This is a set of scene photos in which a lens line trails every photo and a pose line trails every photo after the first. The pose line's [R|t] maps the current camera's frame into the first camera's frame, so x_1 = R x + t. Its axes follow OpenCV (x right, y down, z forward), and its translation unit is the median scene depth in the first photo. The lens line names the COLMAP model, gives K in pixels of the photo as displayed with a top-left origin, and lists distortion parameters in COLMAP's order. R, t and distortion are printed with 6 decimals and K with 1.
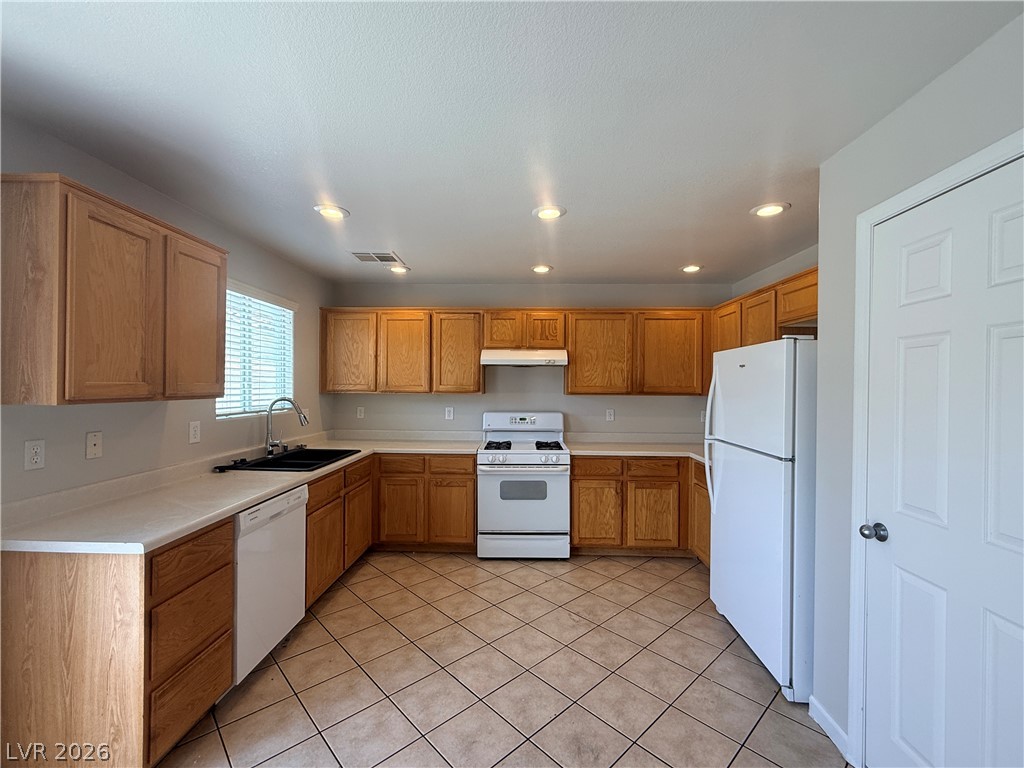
lens RADIAL K [[438.3, 0, 511.1], [0, 438.3, 386.9], [0, 0, 1]] dist [-0.003097, 0.000565]
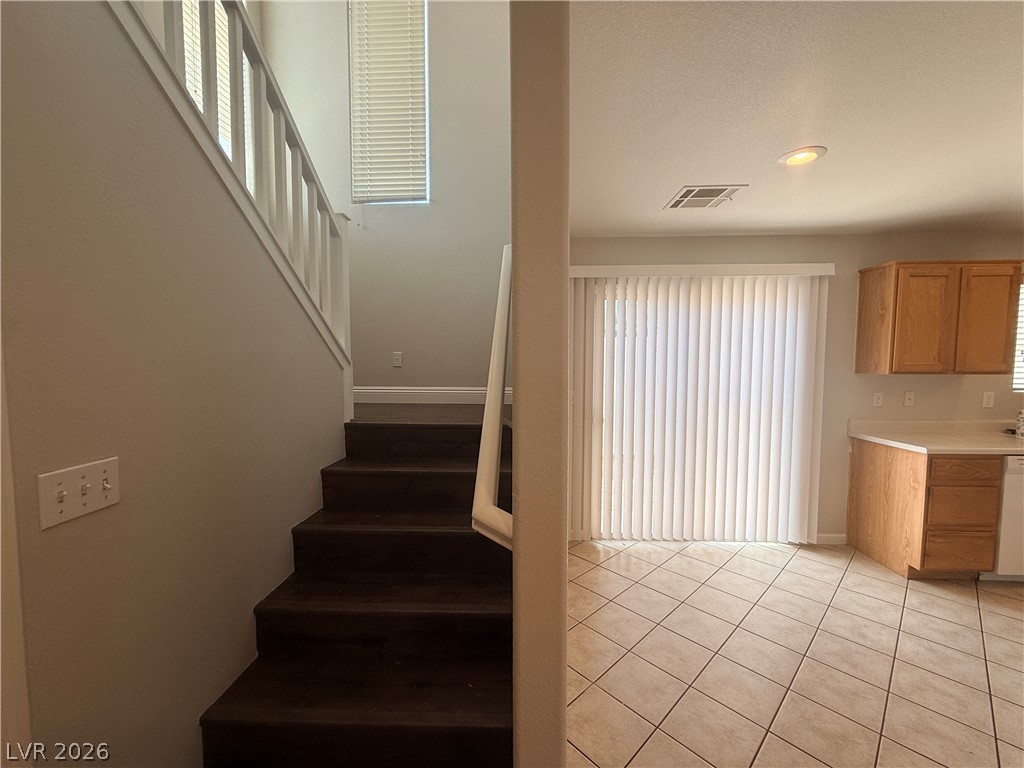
lens RADIAL K [[414.1, 0, 508.9], [0, 414.1, 386.1], [0, 0, 1]] dist [0.001160, 0.000556]
pose [[0.004603, 0.053112, -0.998578, 0.372559], [-0.004009, 0.998581, 0.053094, 0.000193], [0.999981, 0.003759, 0.004809, -0.328002]]
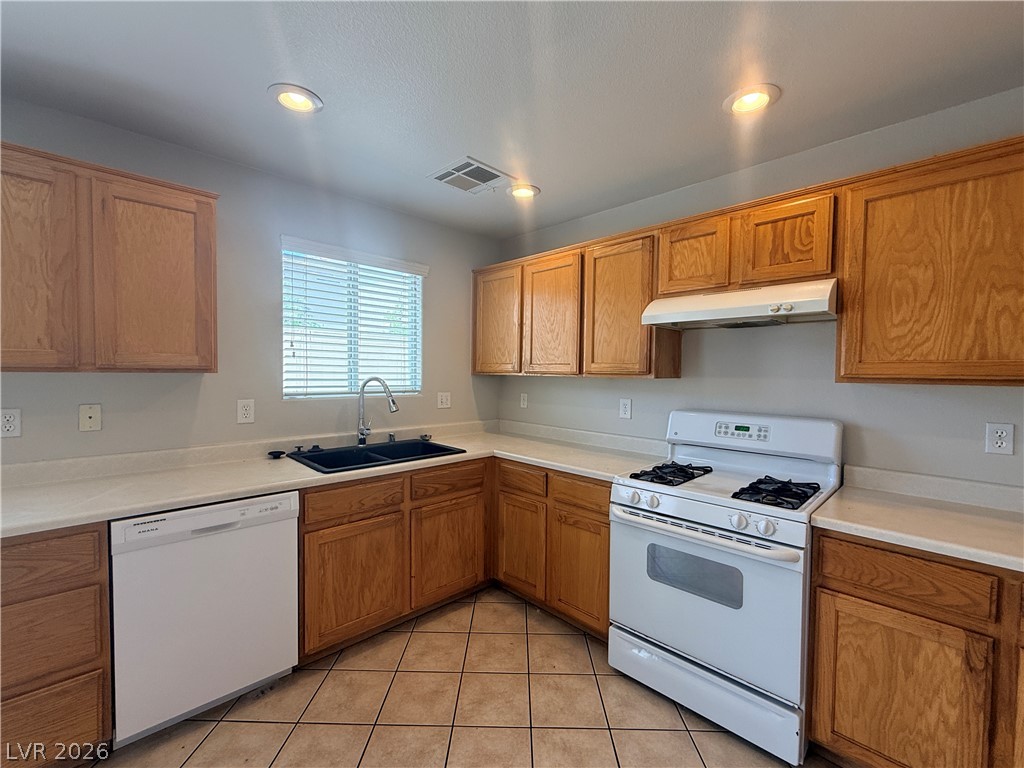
lens RADIAL K [[438.3, 0, 511.1], [0, 438.3, 386.9], [0, 0, 1]] dist [-0.003097, 0.000565]
pose [[0.722936, 0.026855, -0.690392, 0.211411], [-0.009741, 0.999541, 0.028681, 0.014492], [0.690846, -0.014010, 0.722866, 0.502830]]
